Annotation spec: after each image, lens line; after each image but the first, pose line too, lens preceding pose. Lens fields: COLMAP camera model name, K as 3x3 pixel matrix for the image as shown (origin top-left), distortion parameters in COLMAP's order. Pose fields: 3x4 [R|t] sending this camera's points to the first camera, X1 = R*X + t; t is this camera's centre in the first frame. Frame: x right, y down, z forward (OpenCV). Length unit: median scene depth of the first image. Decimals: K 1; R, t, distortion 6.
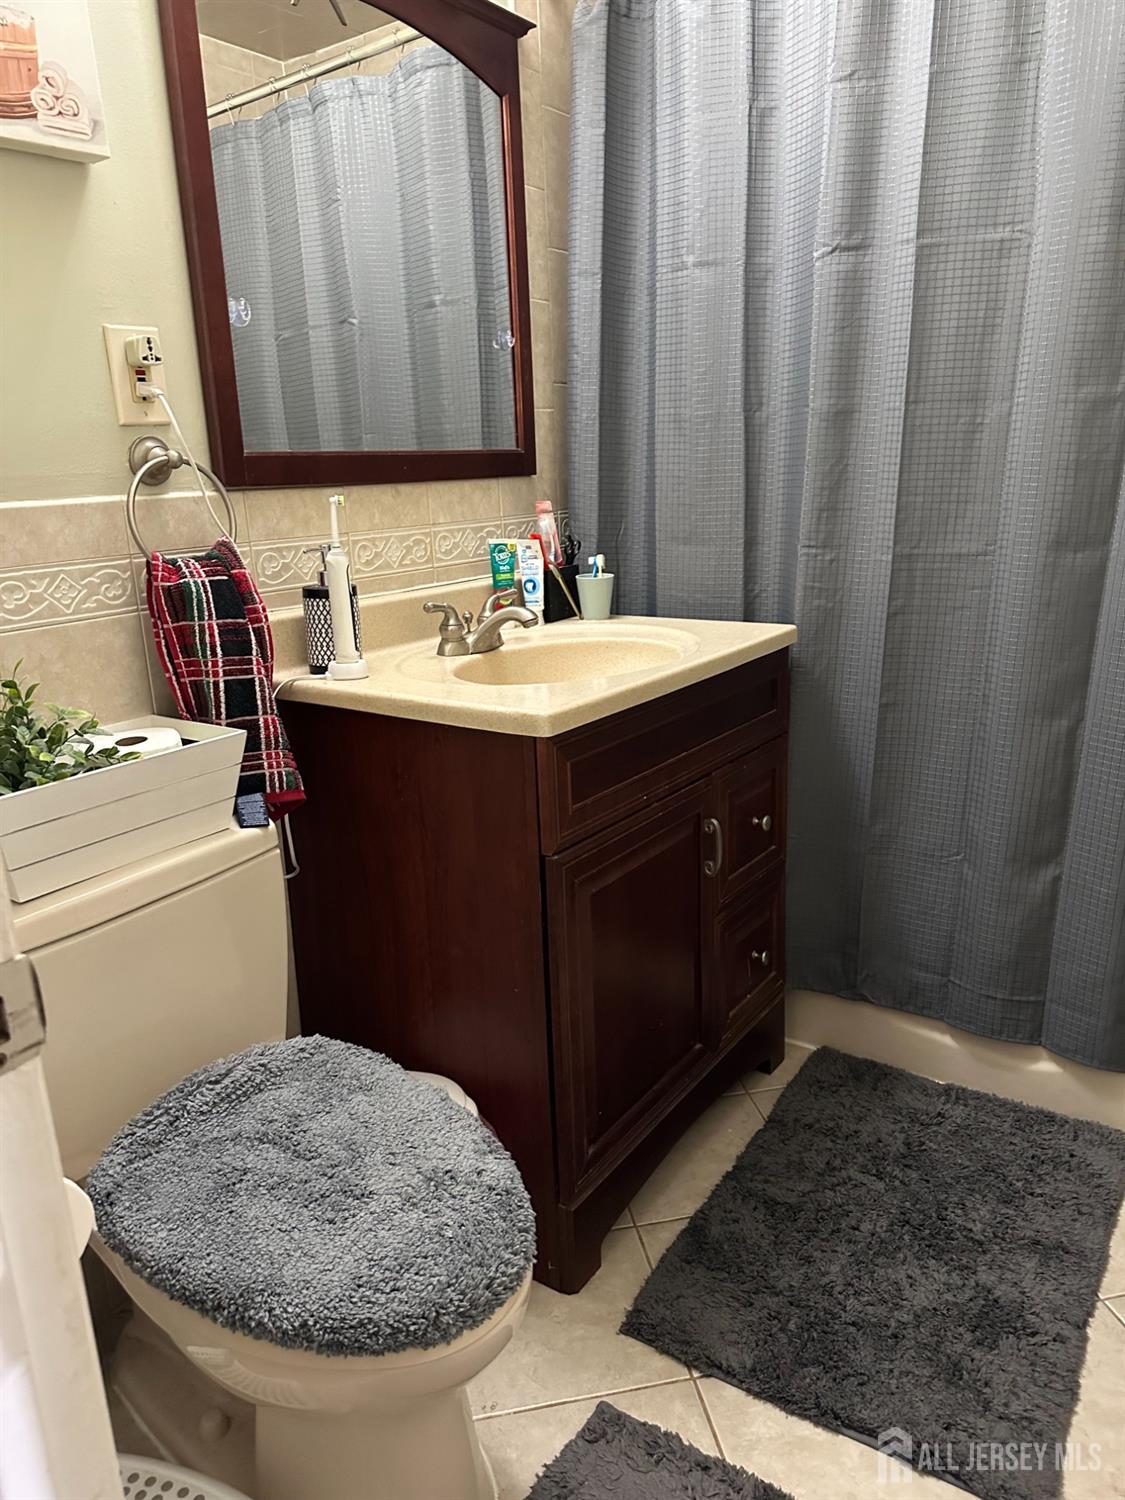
lens RADIAL K [[1020.1, 0, 552.9], [0, 1020.1, 747.5], [0, 0, 1]] dist [0.125574, -0.204352]
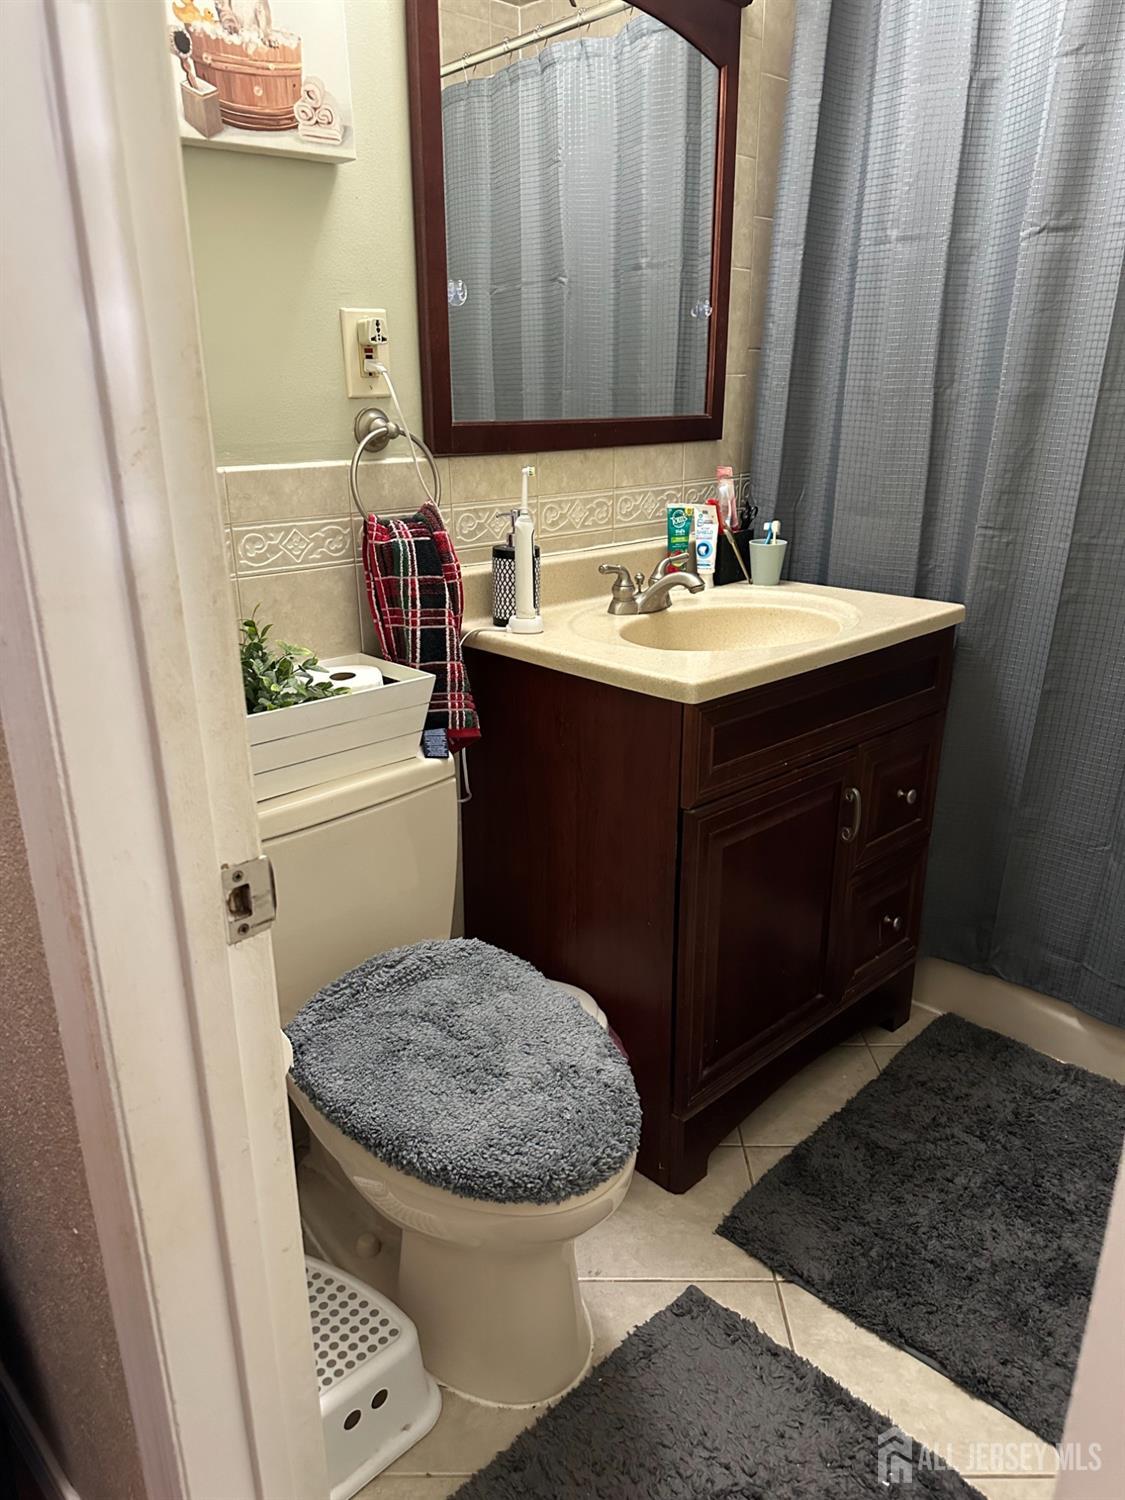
lens RADIAL K [[1061.4, 0, 557.5], [0, 1061.4, 745.9], [0, 0, 1]] dist [0.178255, -0.330430]
pose [[0.980331, 0.093794, -0.173649, 0.044553], [-0.080517, 0.993375, 0.082000, -0.038561], [0.180190, -0.066405, 0.981388, -0.132712]]
